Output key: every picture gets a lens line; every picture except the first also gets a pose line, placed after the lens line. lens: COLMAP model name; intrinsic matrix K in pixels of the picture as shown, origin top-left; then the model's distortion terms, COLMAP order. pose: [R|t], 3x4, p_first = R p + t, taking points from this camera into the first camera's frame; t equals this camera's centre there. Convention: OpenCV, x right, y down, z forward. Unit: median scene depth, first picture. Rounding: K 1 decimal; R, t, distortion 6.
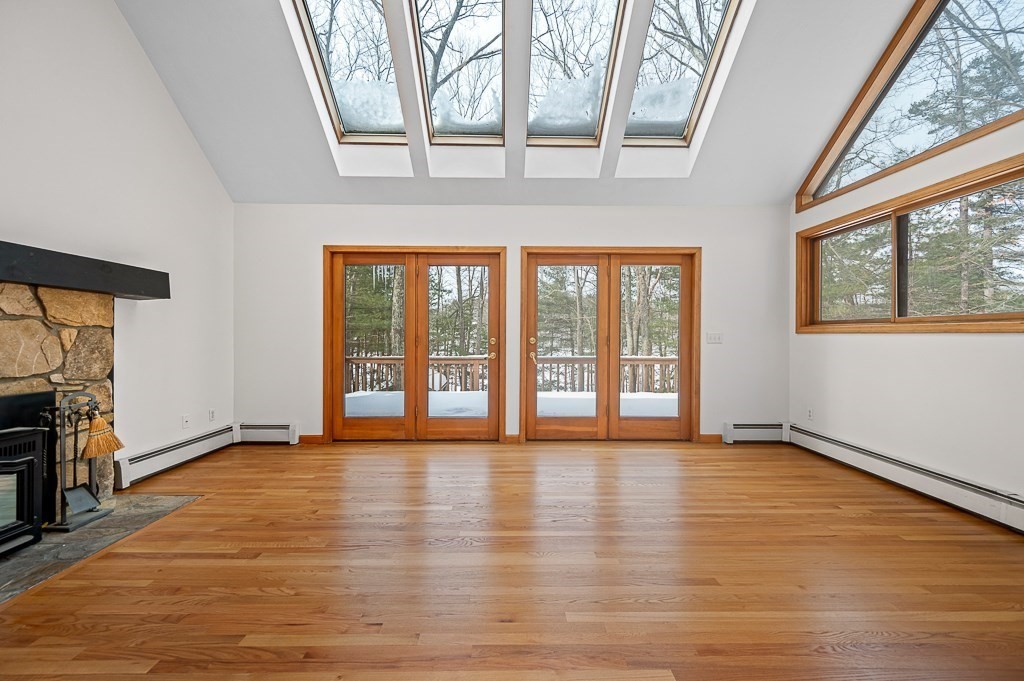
lens RADIAL K [[410.0, 0, 517.2], [0, 410.0, 333.4], [0, 0, 1]] dist [-0.001258, 0.000313]
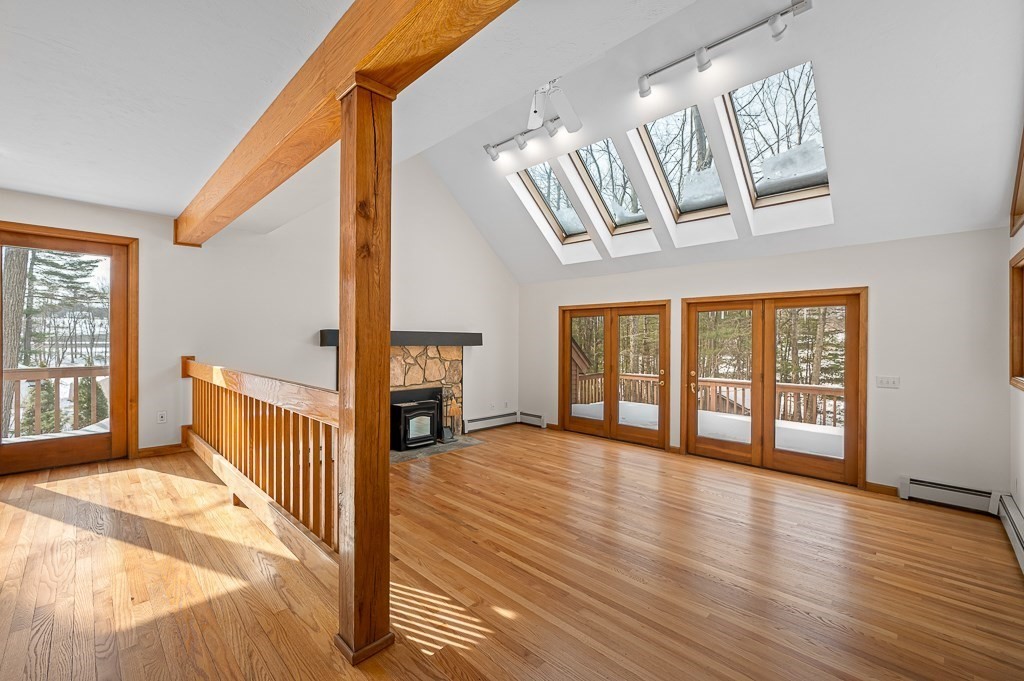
lens RADIAL K [[432.5, 0, 517.2], [0, 432.5, 335.8], [0, 0, 1]] dist [0.002719, 0.000573]
pose [[0.706517, -0.002285, -0.707692, 0.626574], [-0.001827, 0.999986, -0.005053, -0.094618], [0.707694, 0.004863, 0.706503, -0.319076]]
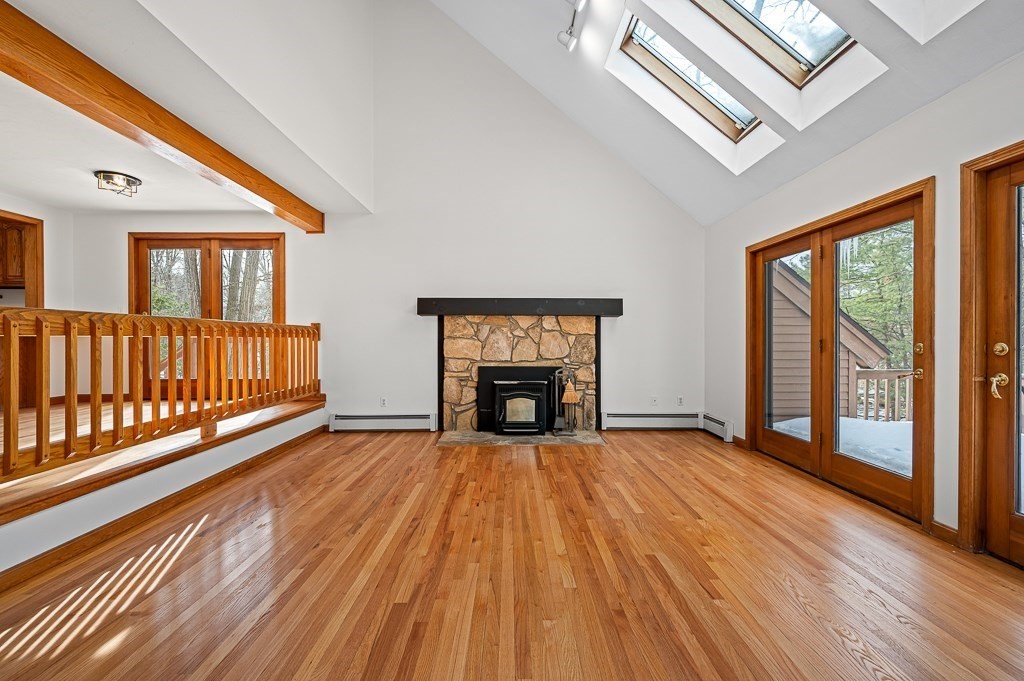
lens RADIAL K [[432.5, 0, 510.0], [0, 432.5, 336.1], [0, 0, 1]] dist [0.002719, 0.000573]
pose [[-0.017932, -0.008220, -0.999805, 0.591730], [0.005931, 0.999948, -0.008327, 0.003472], [0.999822, -0.006079, -0.017882, 0.464552]]
